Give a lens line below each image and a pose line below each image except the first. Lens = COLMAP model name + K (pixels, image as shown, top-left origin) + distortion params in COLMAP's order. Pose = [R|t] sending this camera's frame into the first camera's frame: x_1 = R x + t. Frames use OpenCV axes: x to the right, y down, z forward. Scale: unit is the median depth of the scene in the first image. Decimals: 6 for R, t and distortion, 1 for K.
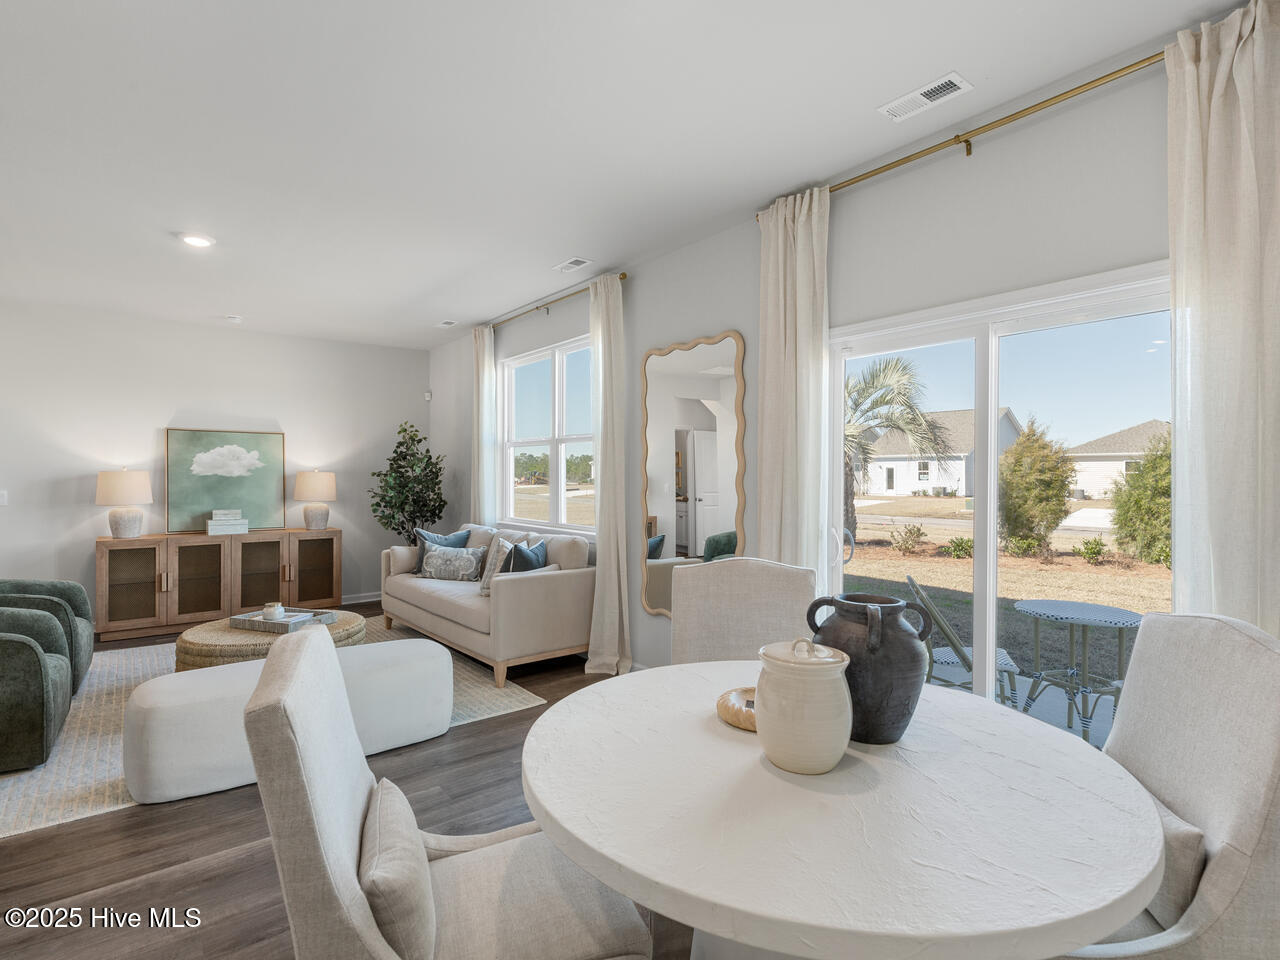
lens RADIAL K [[647.2, 0, 643.5], [0, 647.2, 477.6], [0, 0, 1]] dist [0.001044, -0.000482]
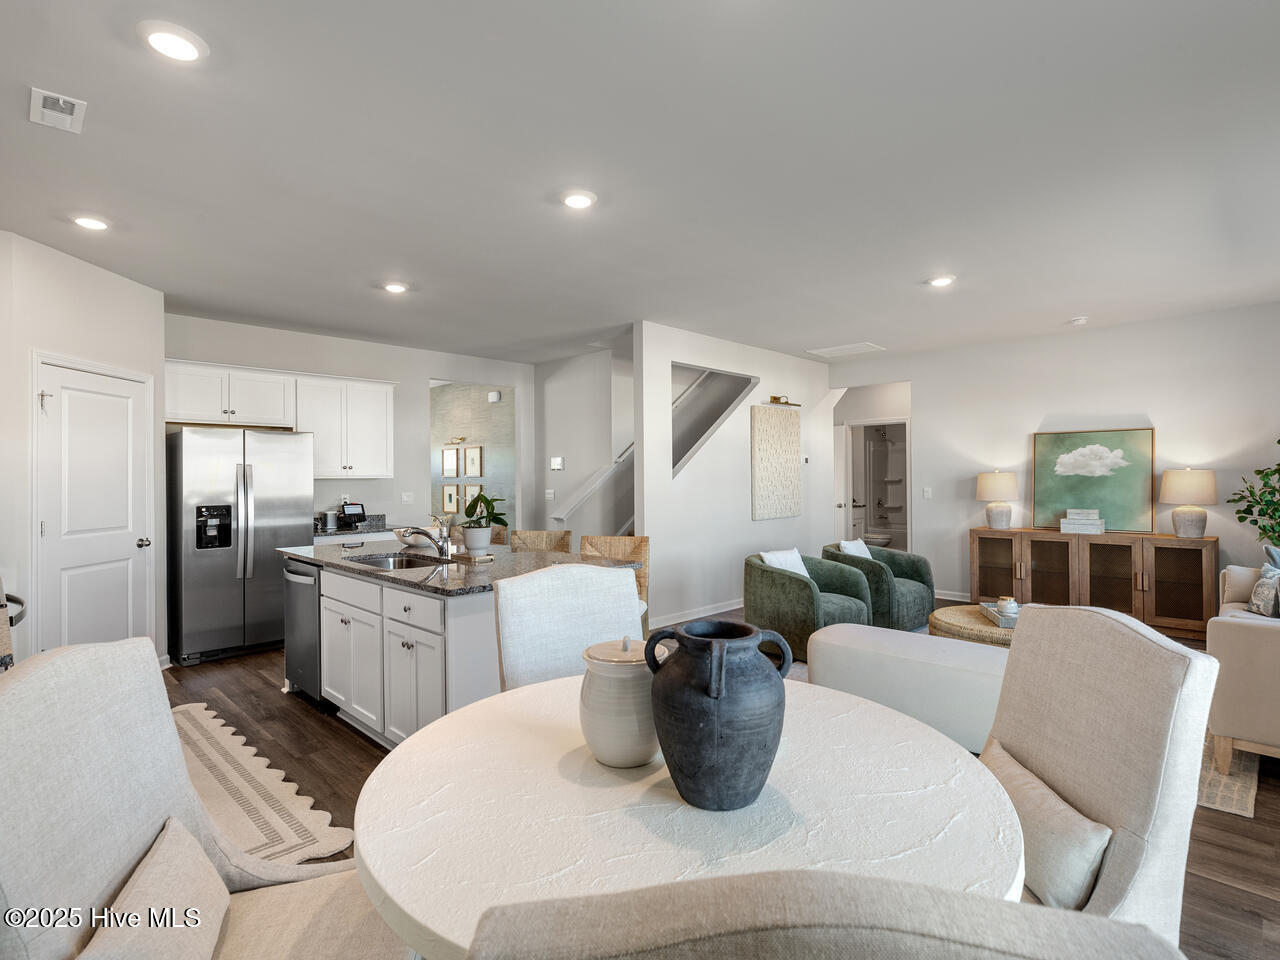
lens RADIAL K [[647.2, 0, 643.5], [0, 647.2, 477.6], [0, 0, 1]] dist [0.001044, -0.000482]
pose [[0.122618, -0.004623, -0.992443, 0.279507], [0.005964, 0.999975, -0.003921, -0.000066], [0.992436, -0.005438, 0.122643, 0.197891]]
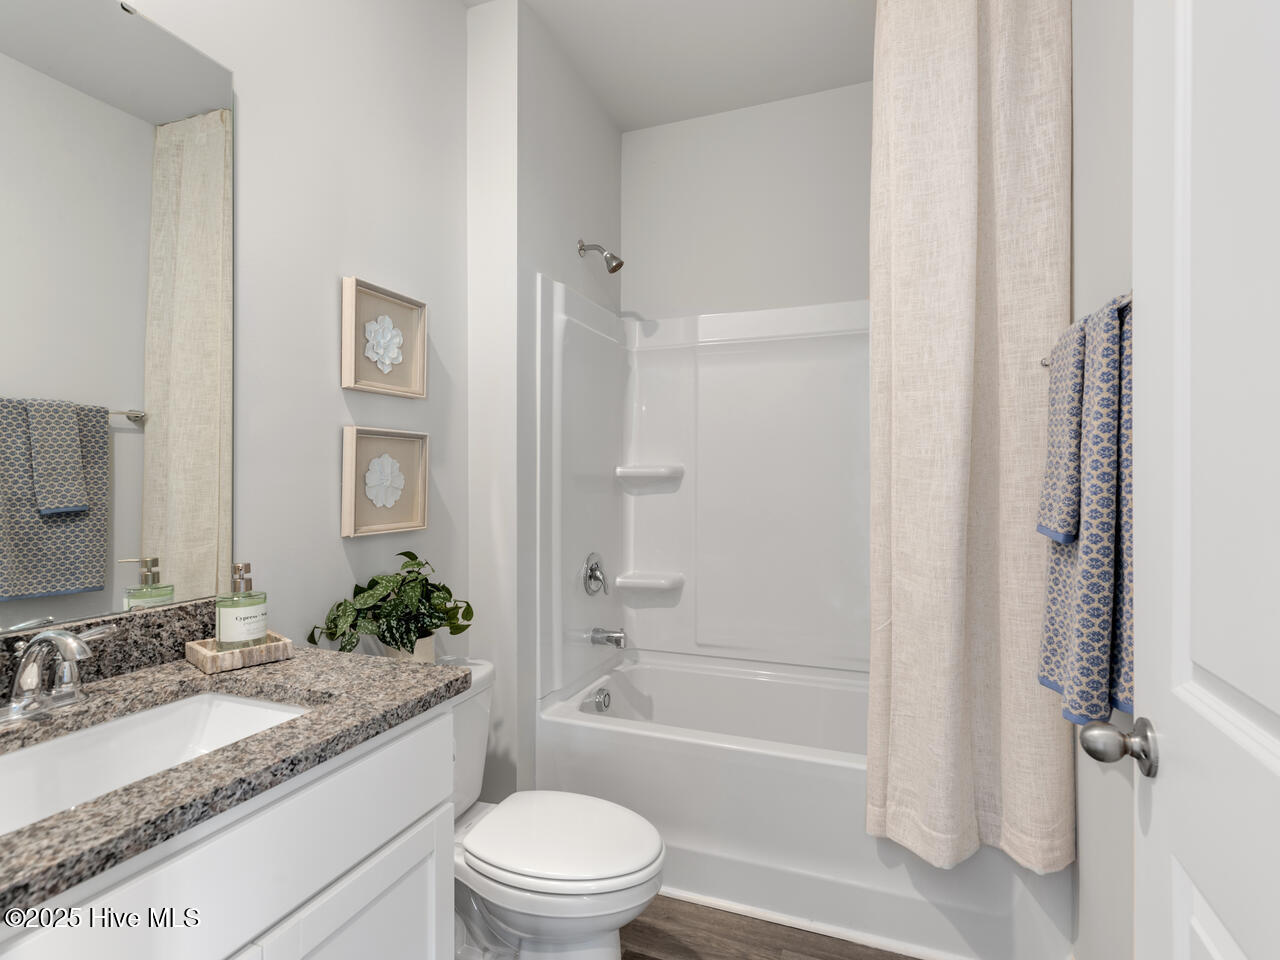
lens RADIAL K [[647.2, 0, 643.5], [0, 647.2, 477.6], [0, 0, 1]] dist [0.001044, -0.000482]
pose [[0.501237, -0.006876, -0.865283, -1.123743], [-0.003277, 0.999946, -0.009845, 0.011848], [0.865304, 0.007770, 0.501188, 0.927110]]
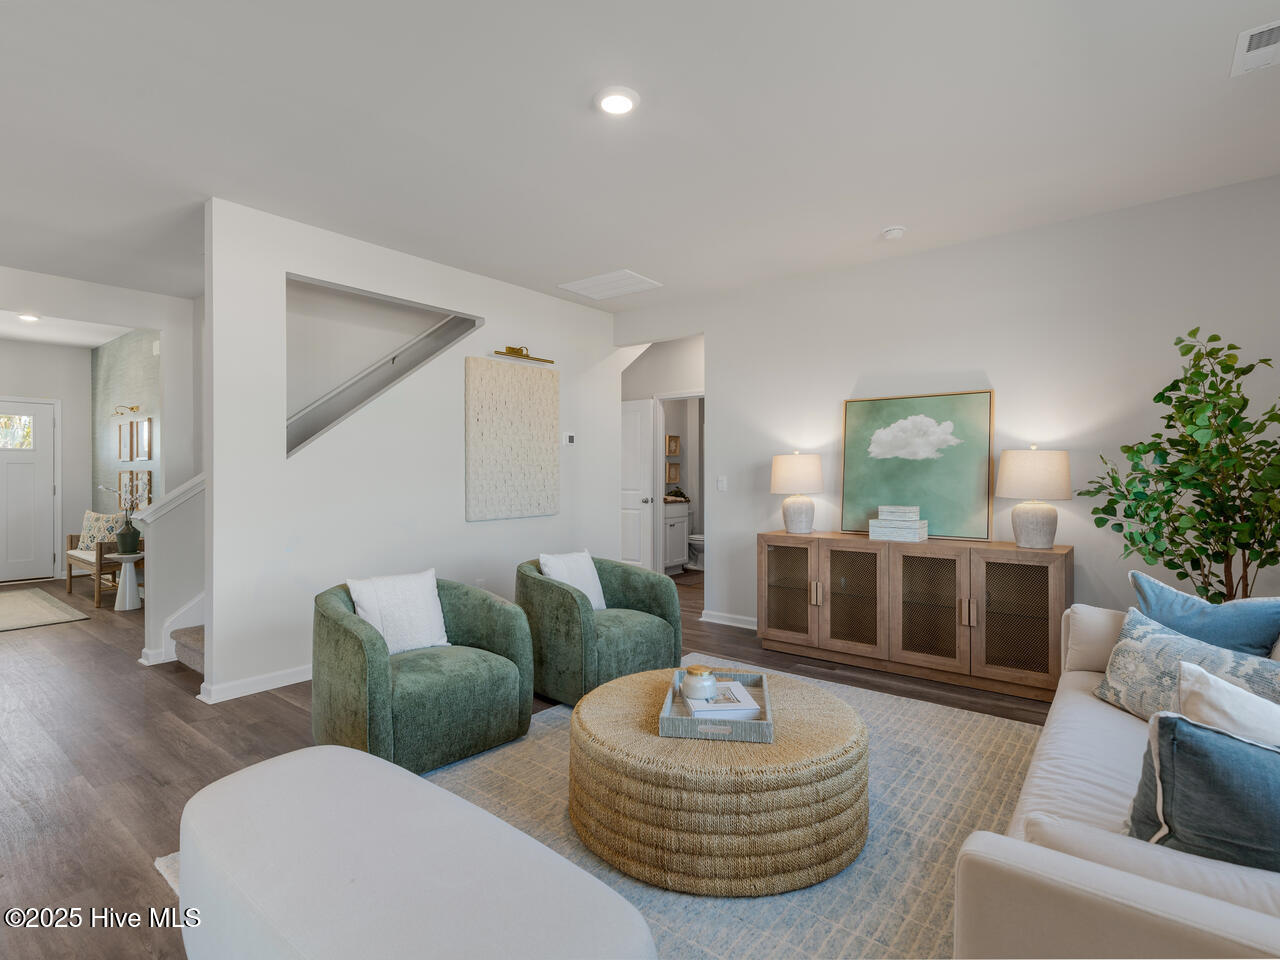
lens RADIAL K [[641.4, 0, 642.1], [0, 641.4, 476.0], [0, 0, 1]] dist [-0.001010, -0.000309]
pose [[0.224933, 0.000444, -0.974374, -0.021051], [-0.000272, 1.000000, 0.000393, 0.016527], [0.974374, 0.000177, 0.224933, 0.573180]]
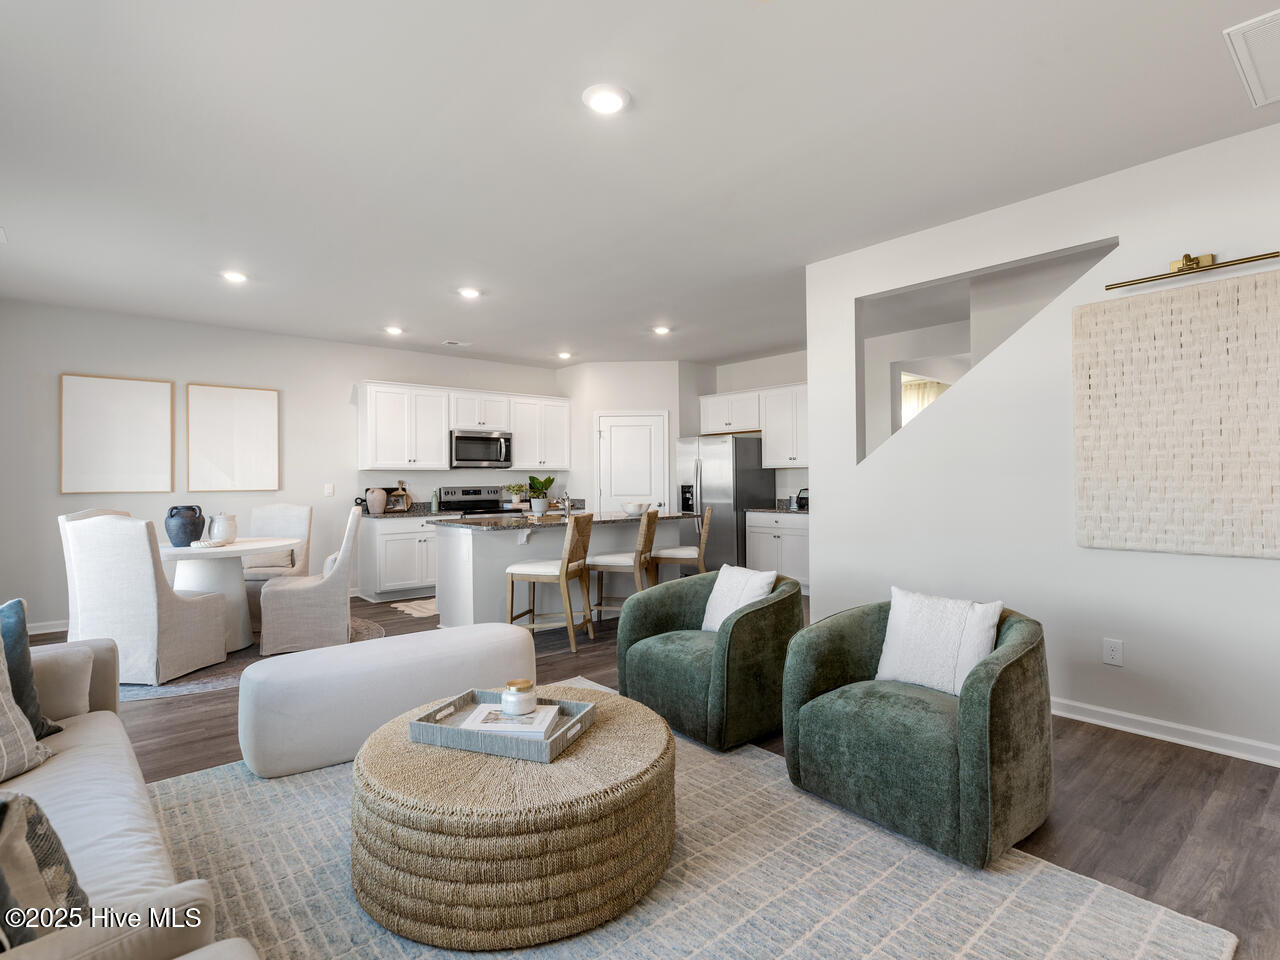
lens RADIAL K [[650.8, 0, 640.0], [0, 650.8, 480.0], [0, 0, 1]] dist [0.001029, 0.000142]
pose [[-0.999525, 0.002454, -0.030736, -0.466864], [0.002315, 0.999987, 0.004558, 0.010901], [0.030747, 0.004485, -0.999517, 1.089392]]
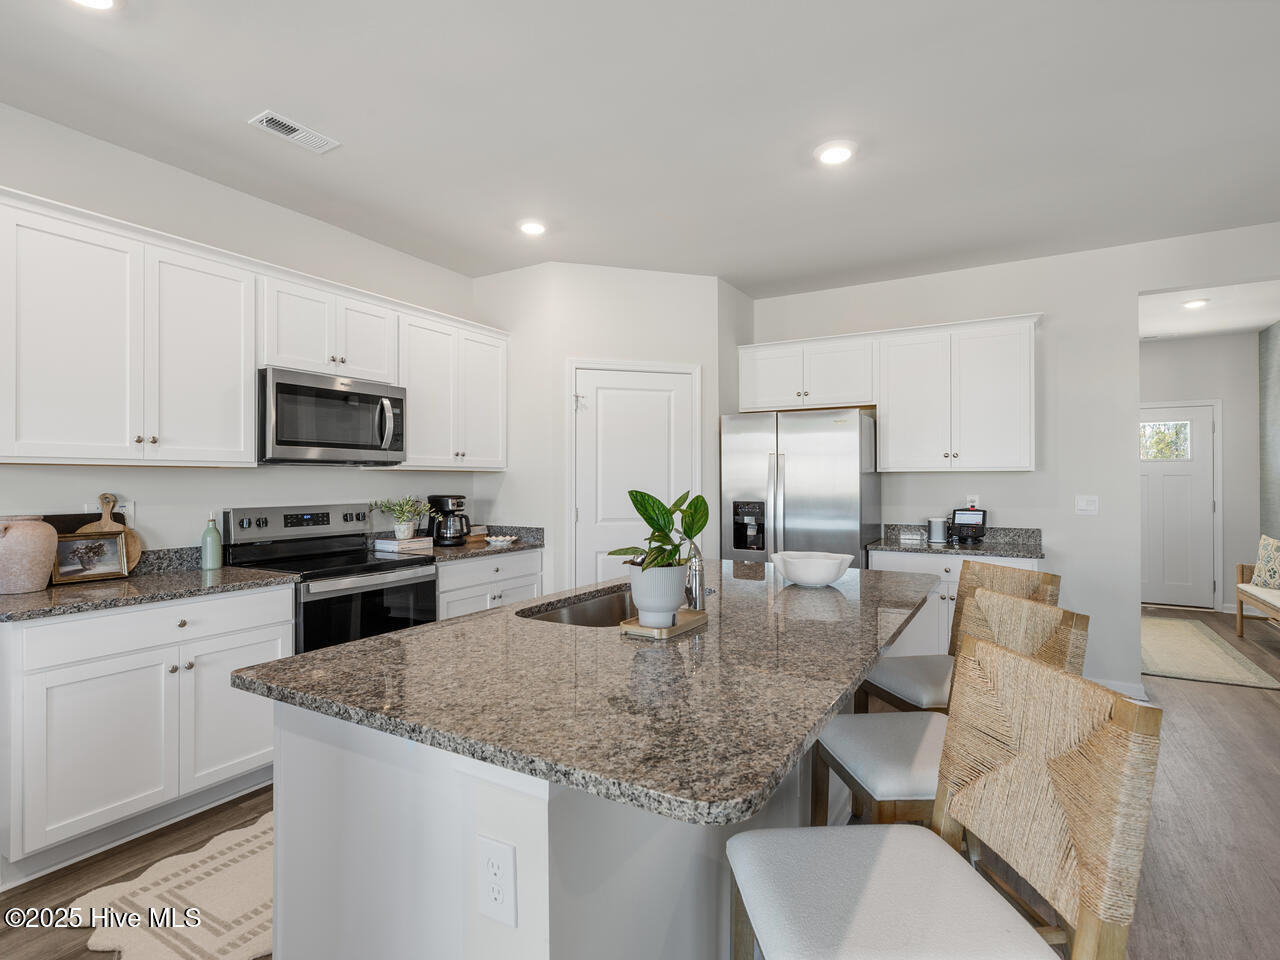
lens RADIAL K [[647.2, 0, 643.5], [0, 647.2, 477.6], [0, 0, 1]] dist [0.001044, -0.000482]
pose [[-0.932781, -0.005420, -0.360403, -0.234030], [-0.004374, 0.999984, -0.003717, 0.005181], [0.360417, -0.001891, -0.932789, 0.390217]]
